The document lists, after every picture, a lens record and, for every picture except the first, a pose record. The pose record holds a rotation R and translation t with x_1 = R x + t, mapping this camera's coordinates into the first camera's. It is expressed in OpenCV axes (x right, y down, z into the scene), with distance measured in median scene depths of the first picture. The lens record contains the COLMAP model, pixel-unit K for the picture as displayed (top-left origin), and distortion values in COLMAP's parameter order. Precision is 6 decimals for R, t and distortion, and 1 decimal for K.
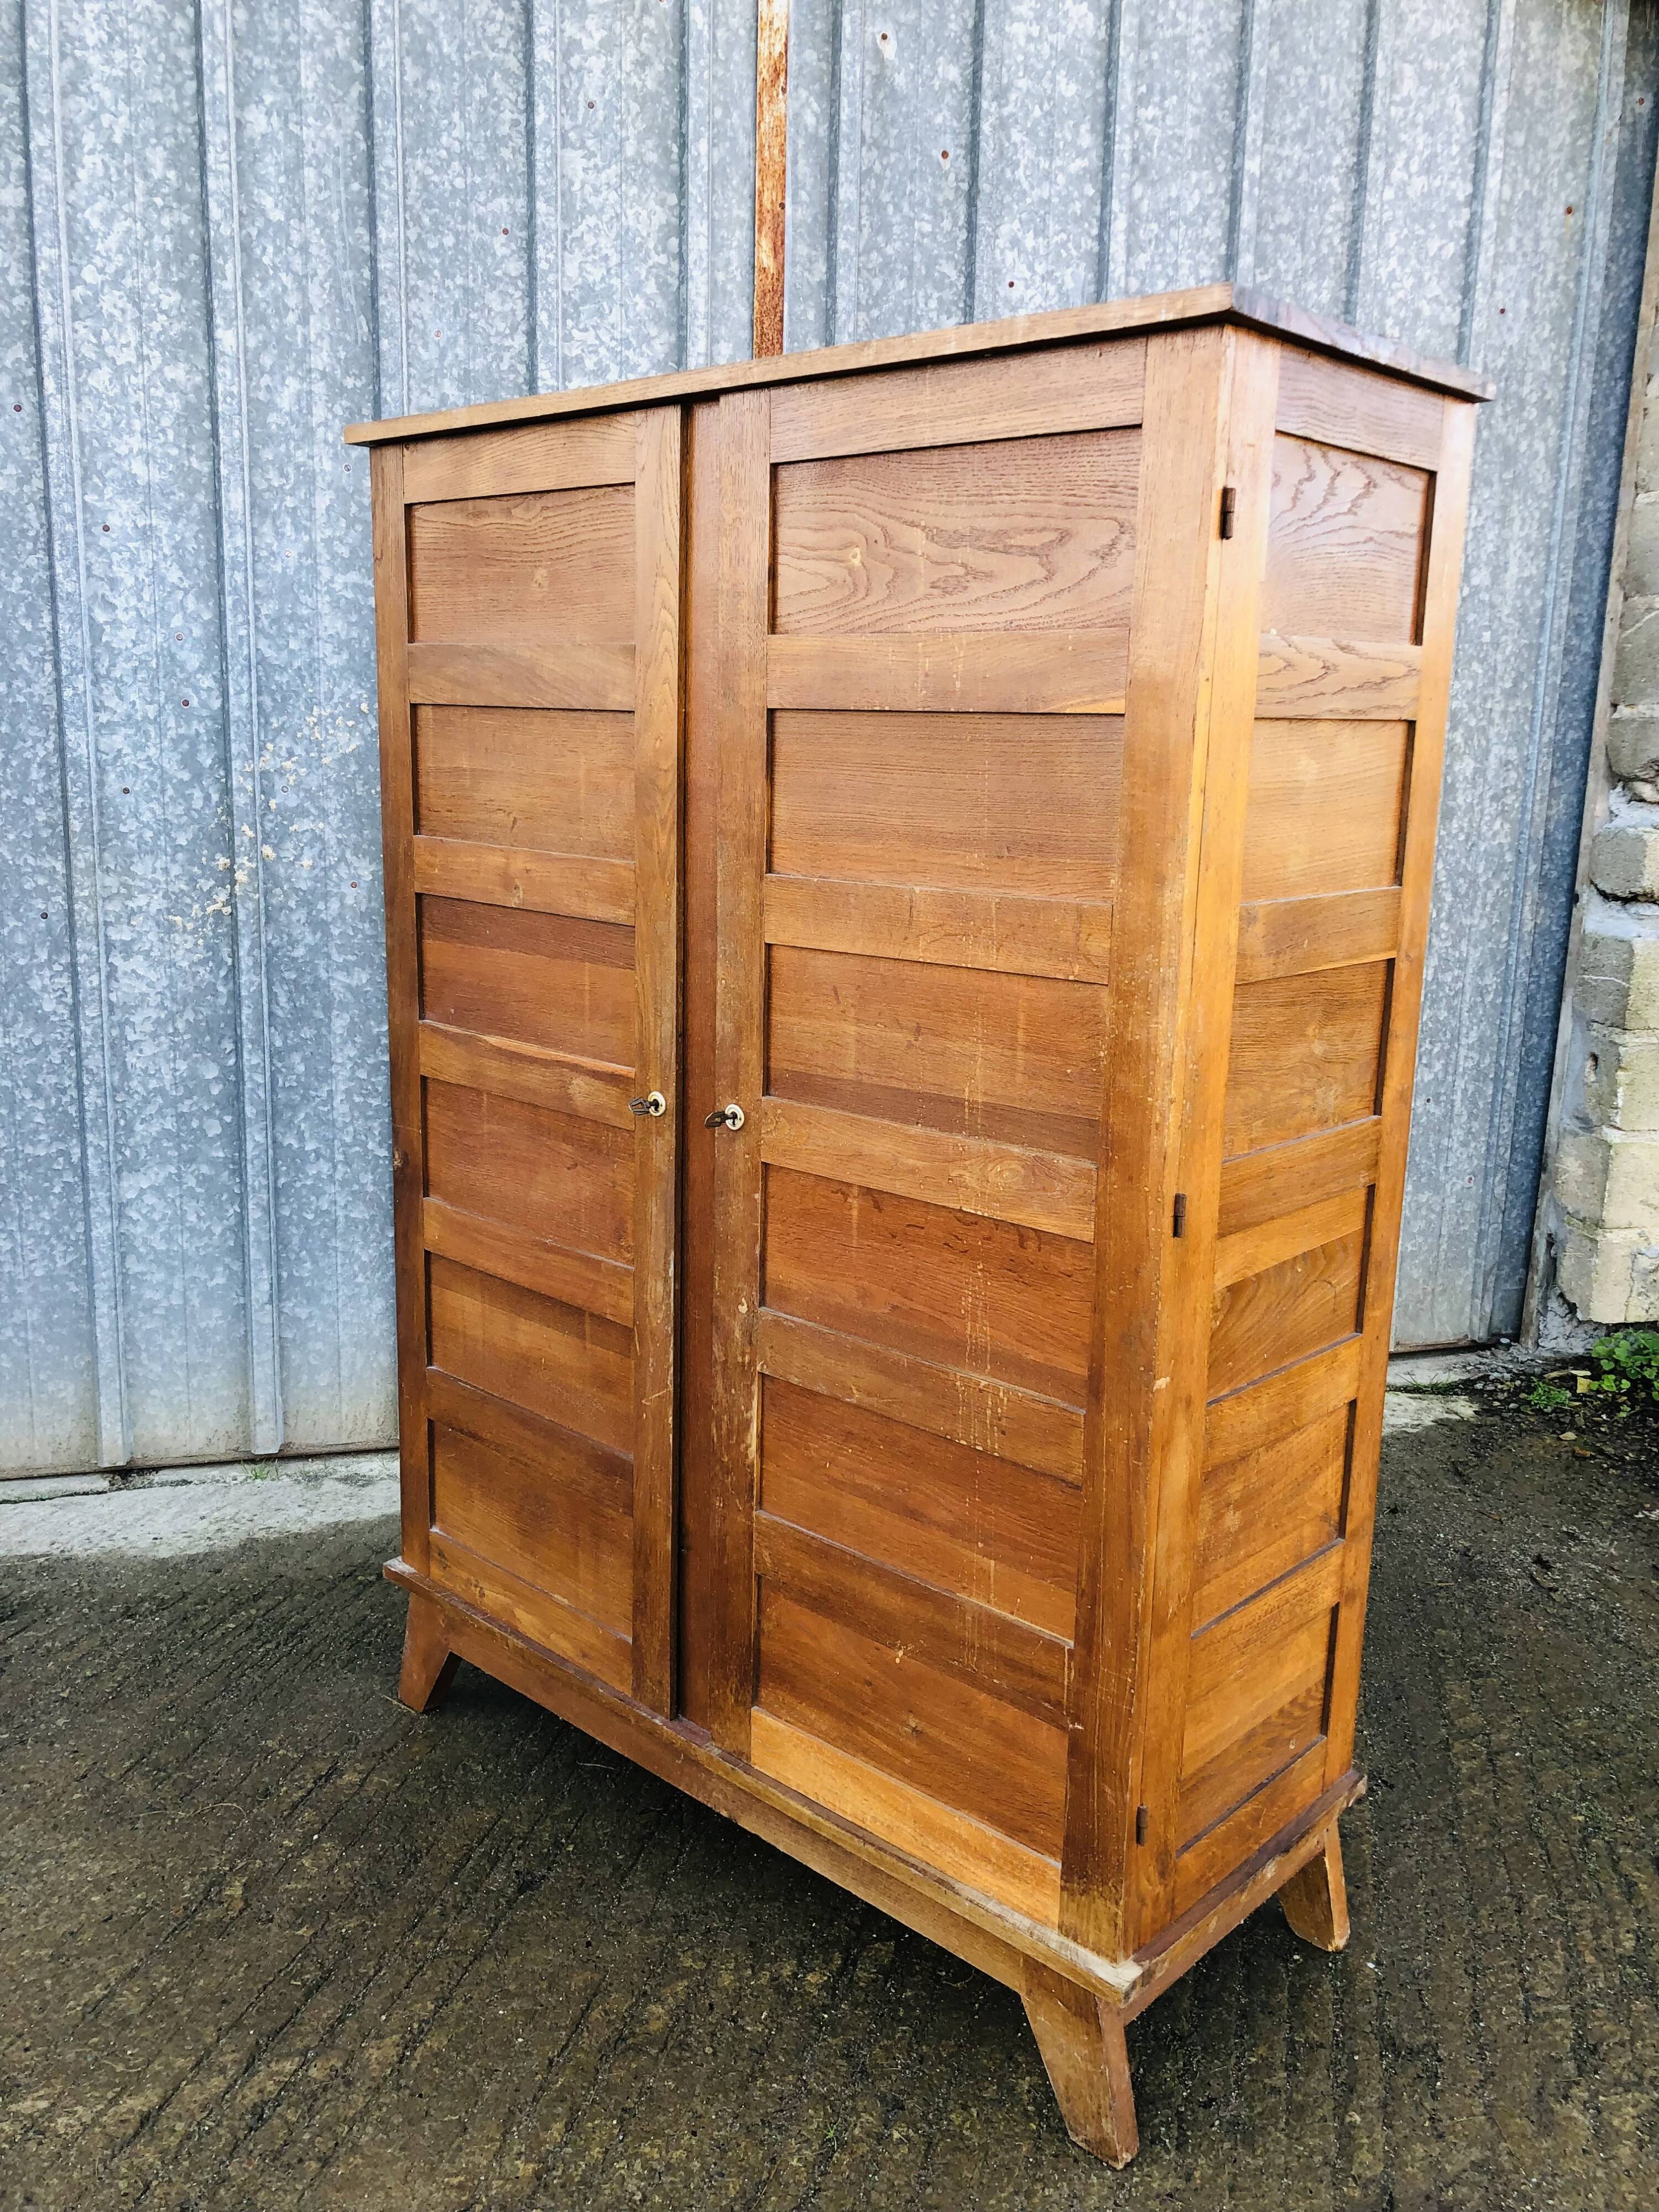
lens RADIAL K [[1762.0, 0, 818.6], [0, 1762.0, 1113.1], [0, 0, 1]] dist [0.032749, -0.020907]
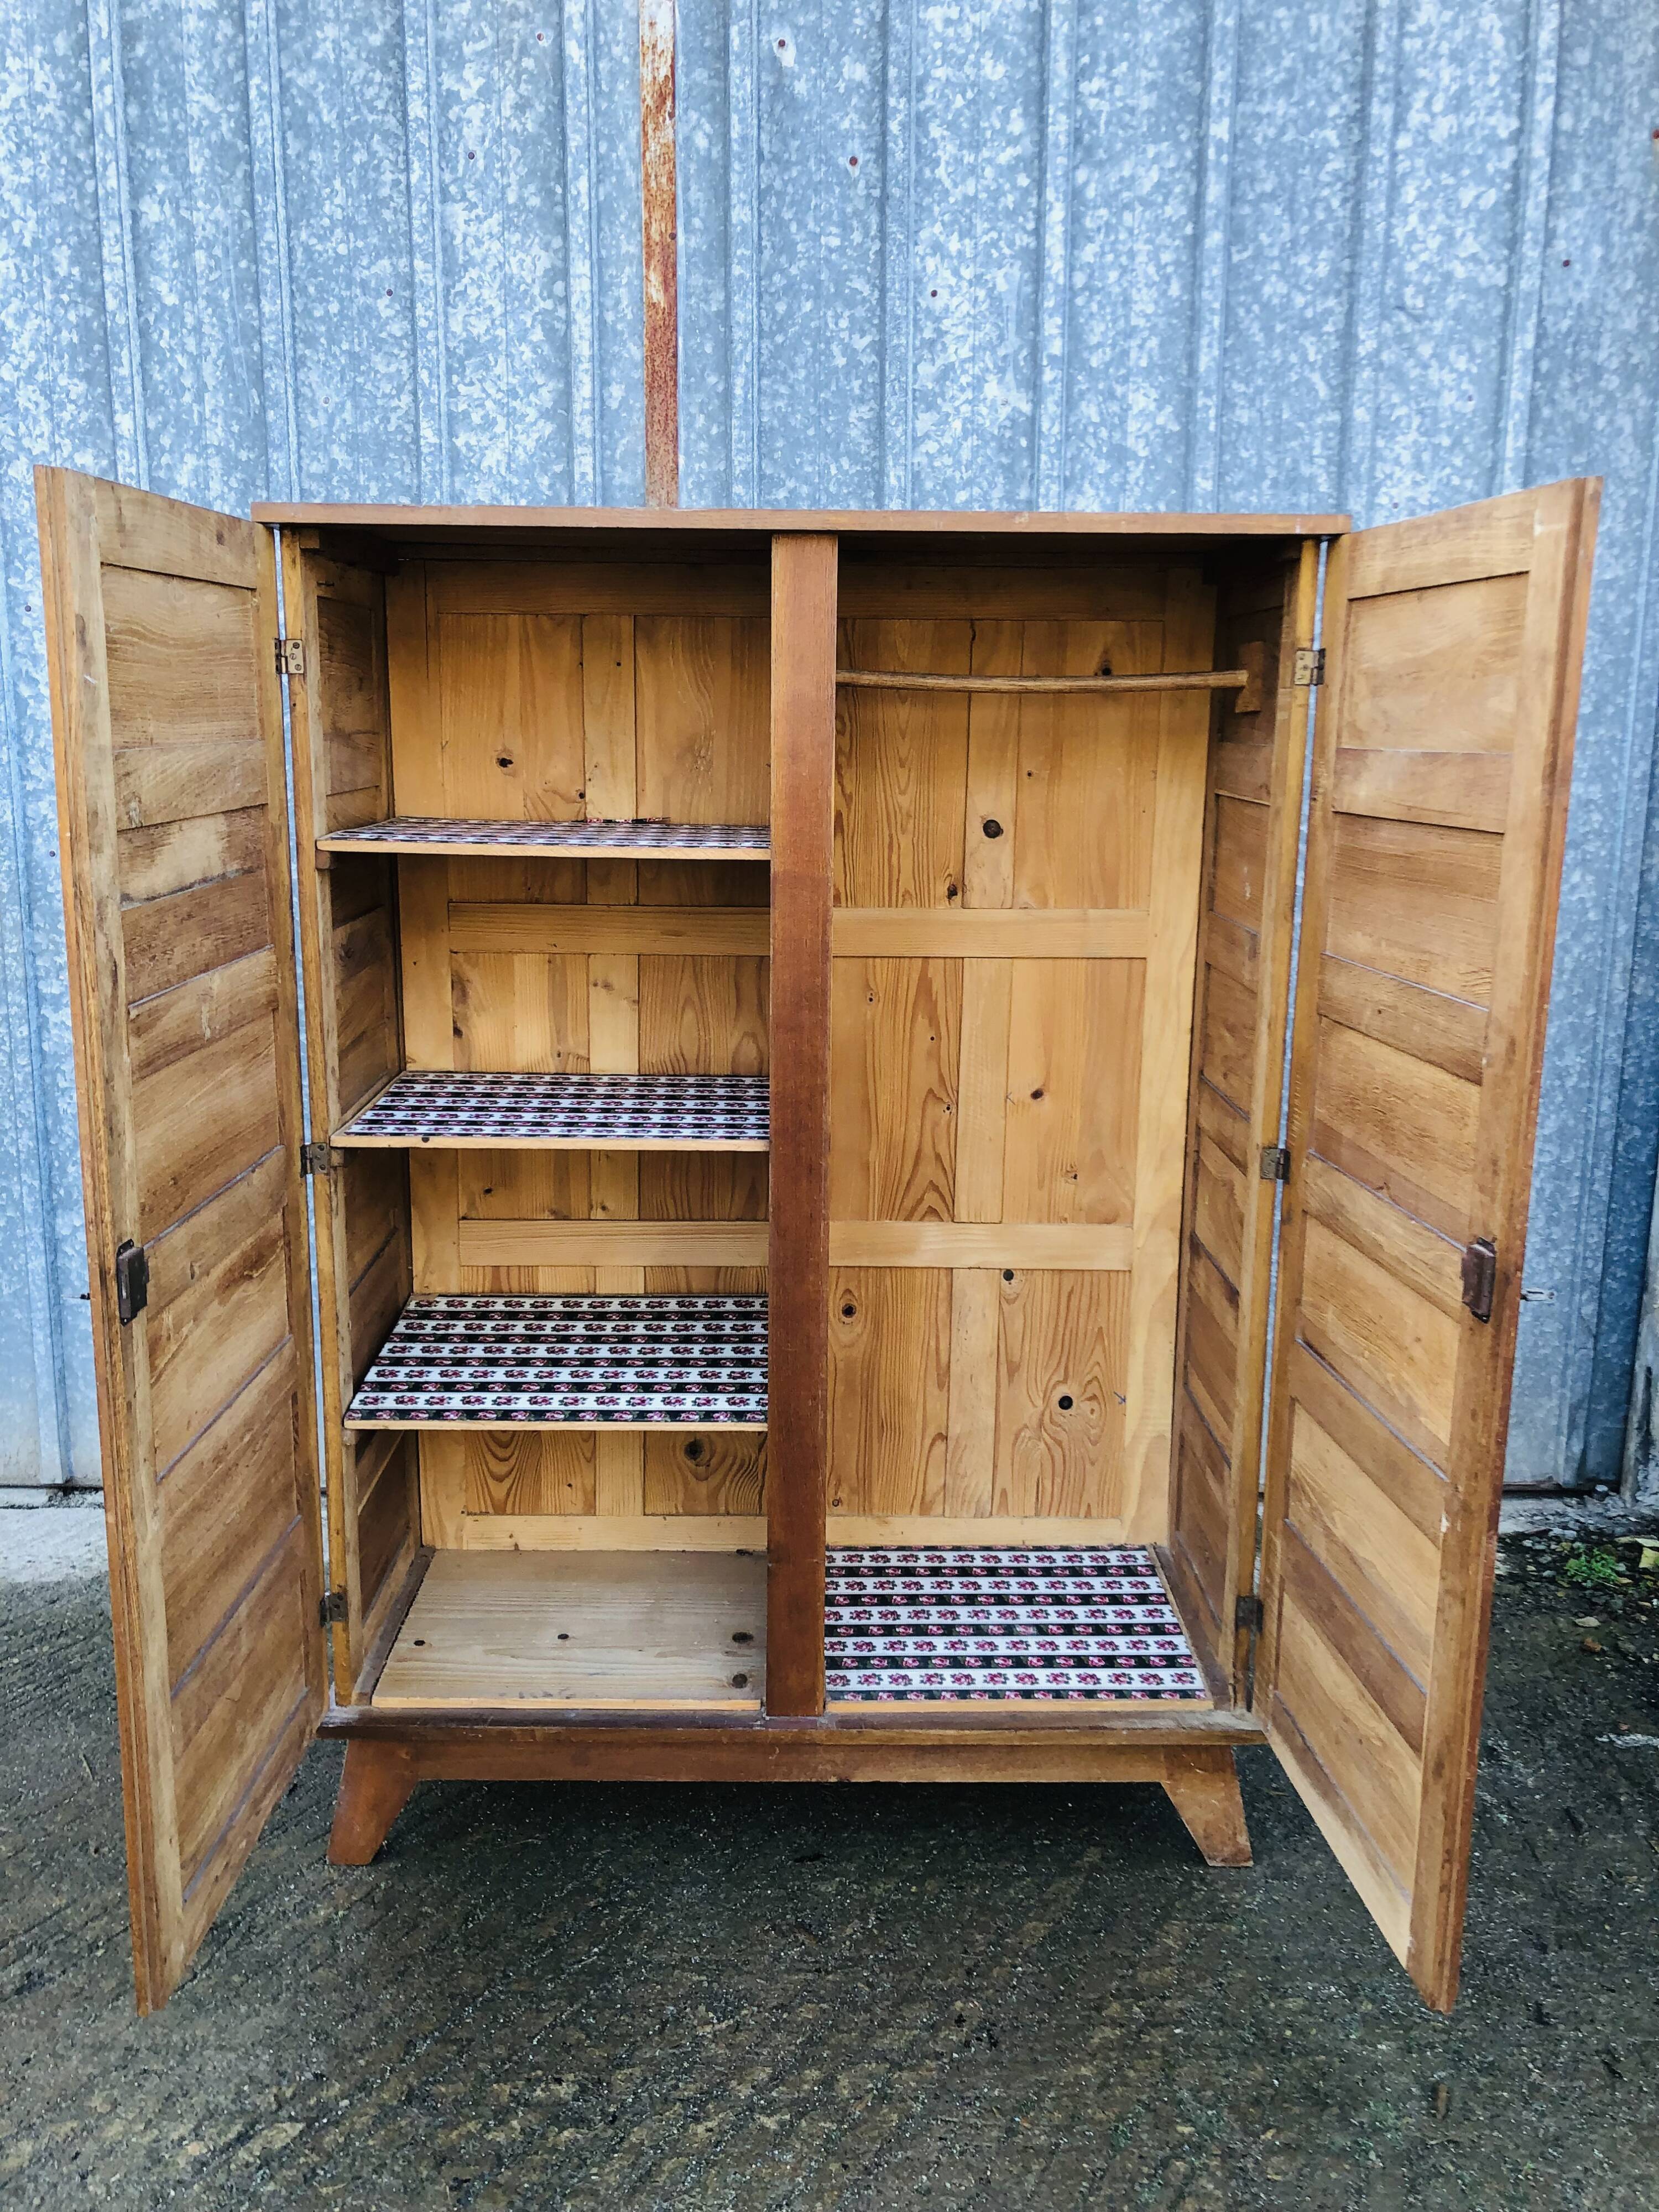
lens RADIAL K [[1762.0, 0, 833.1], [0, 1762.0, 1106.2], [0, 0, 1]] dist [0.032749, -0.020907]
pose [[0.954849, 0.041360, -0.294199, 0.369149], [-0.041176, 0.999129, 0.006822, -0.056297], [0.294225, 0.005600, 0.955720, 0.121388]]
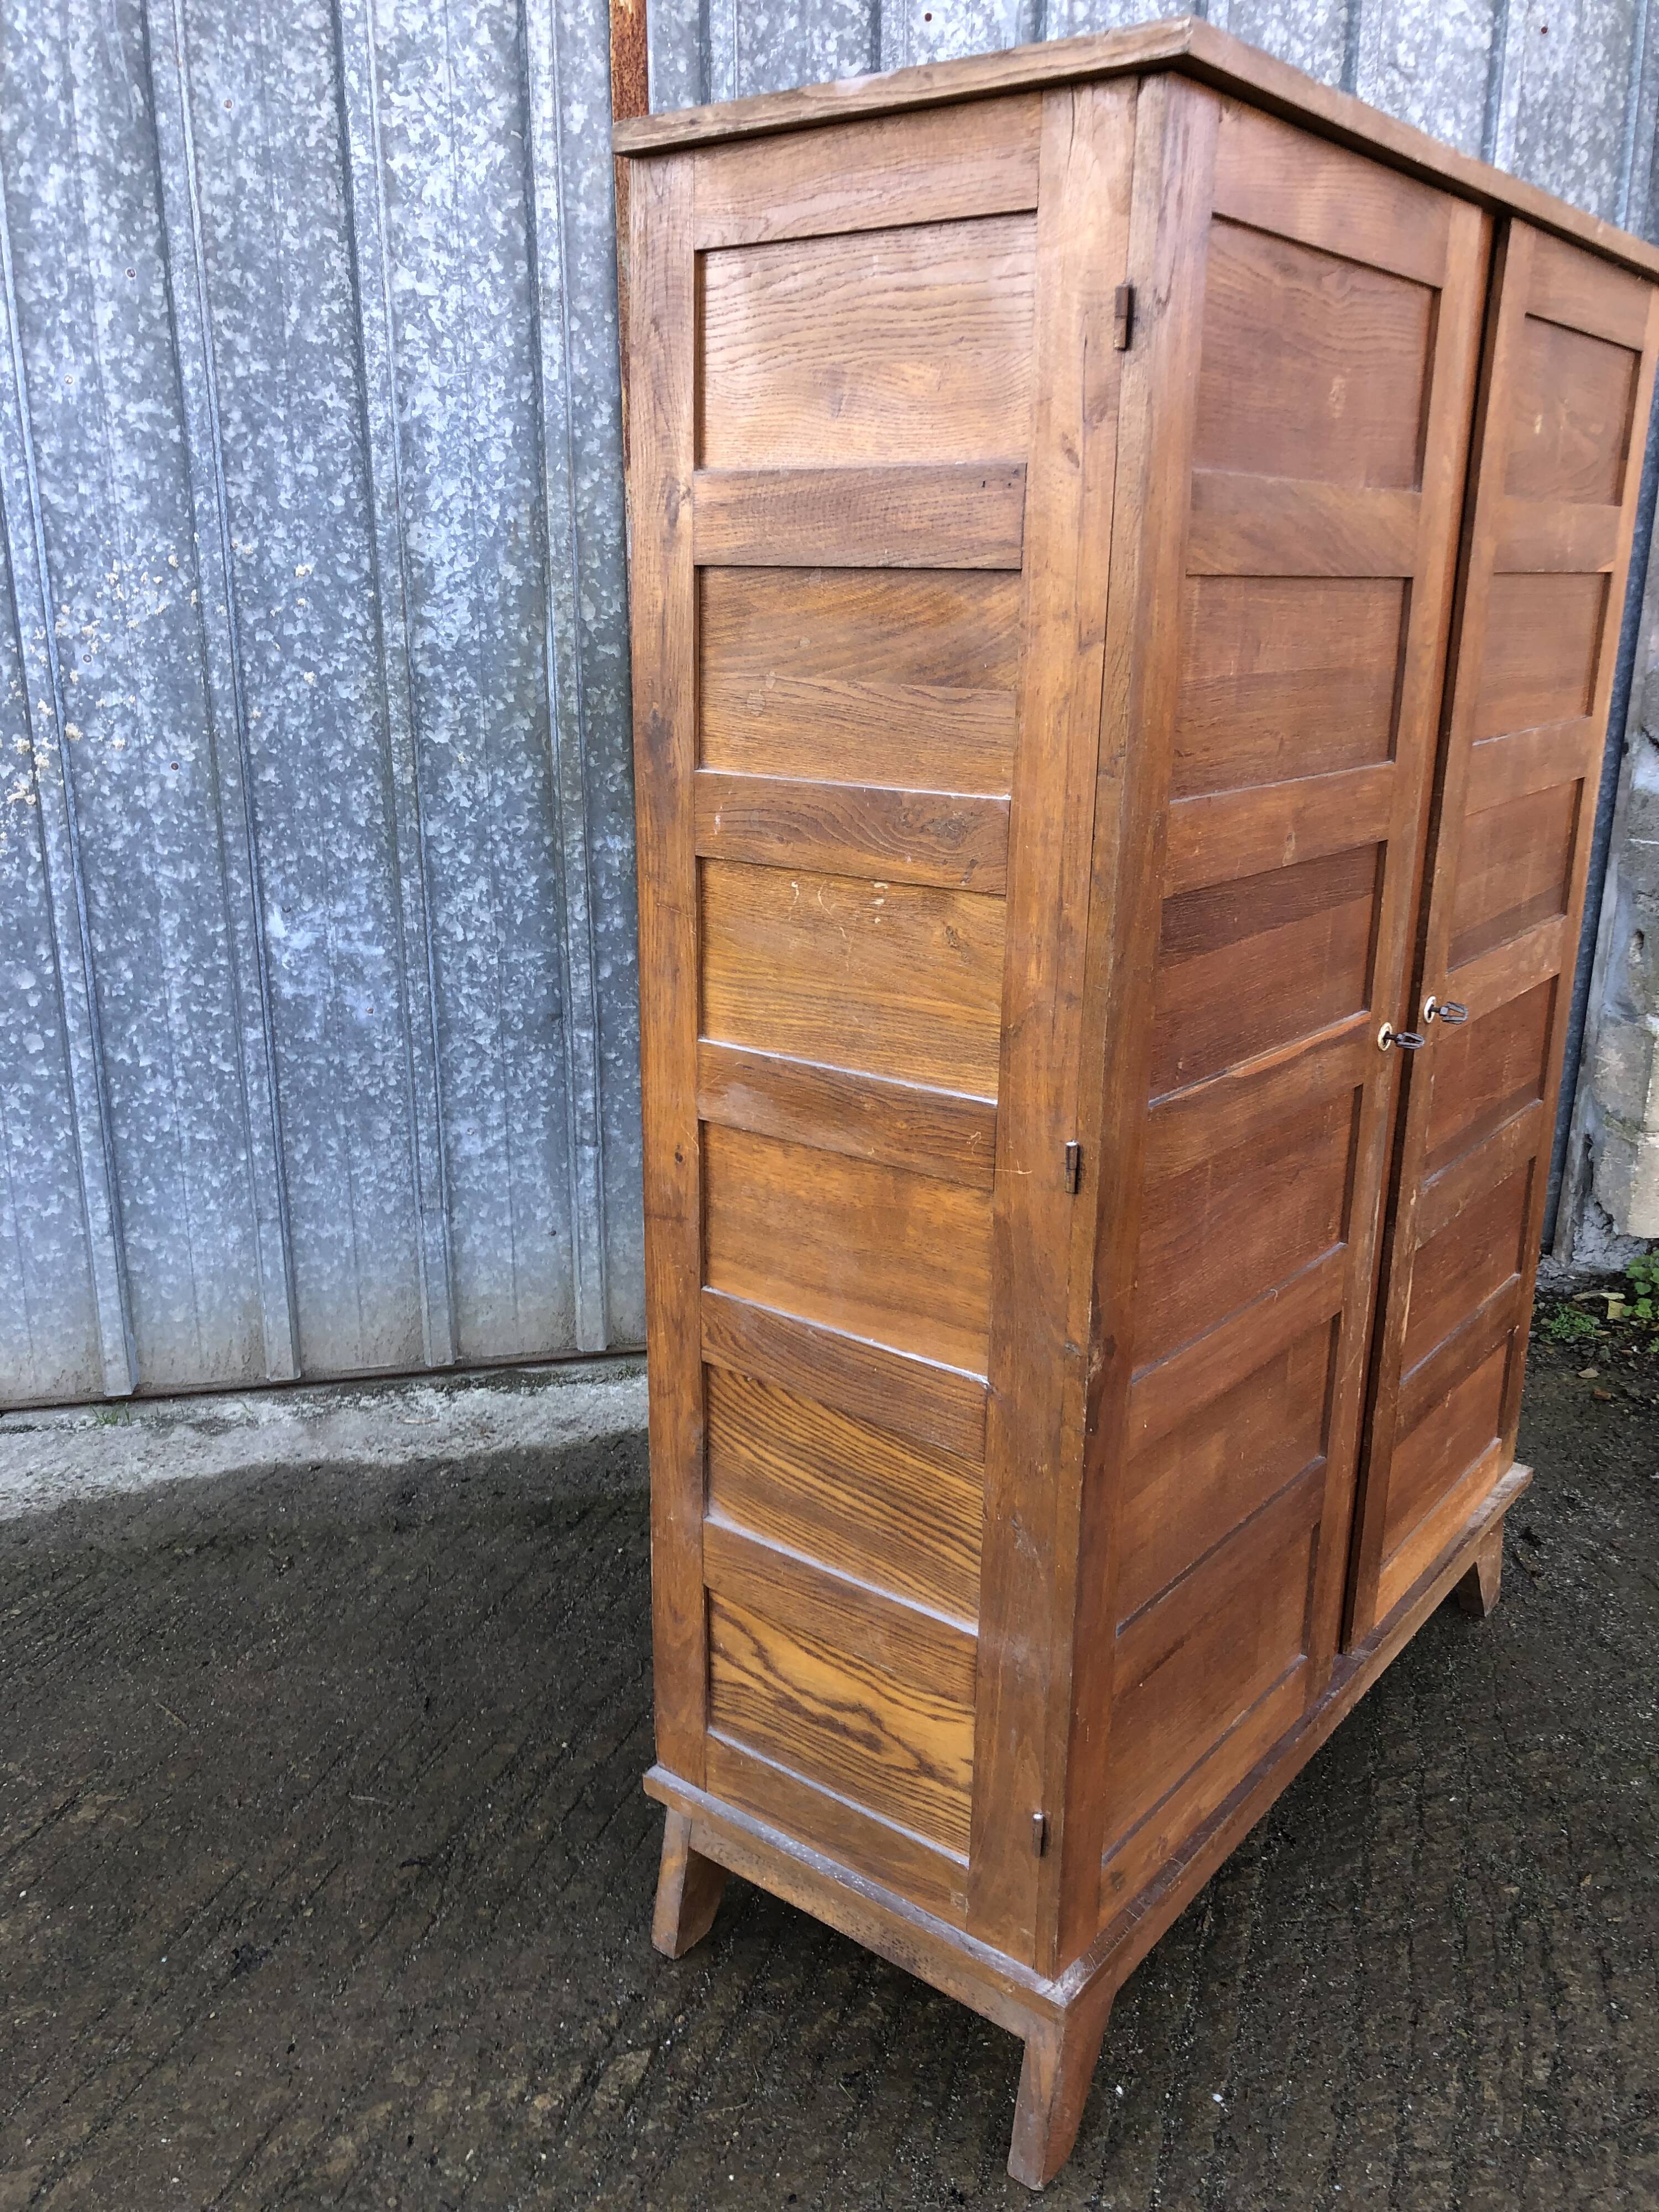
lens RADIAL K [[1762.0, 0, 830.5], [0, 1762.0, 1099.6], [0, 0, 1]] dist [0.032749, -0.020907]
pose [[0.997883, -0.005366, -0.064813, 0.122044], [0.010961, 0.996210, 0.086282, -0.037219], [0.064104, -0.086810, 0.994160, 0.133930]]
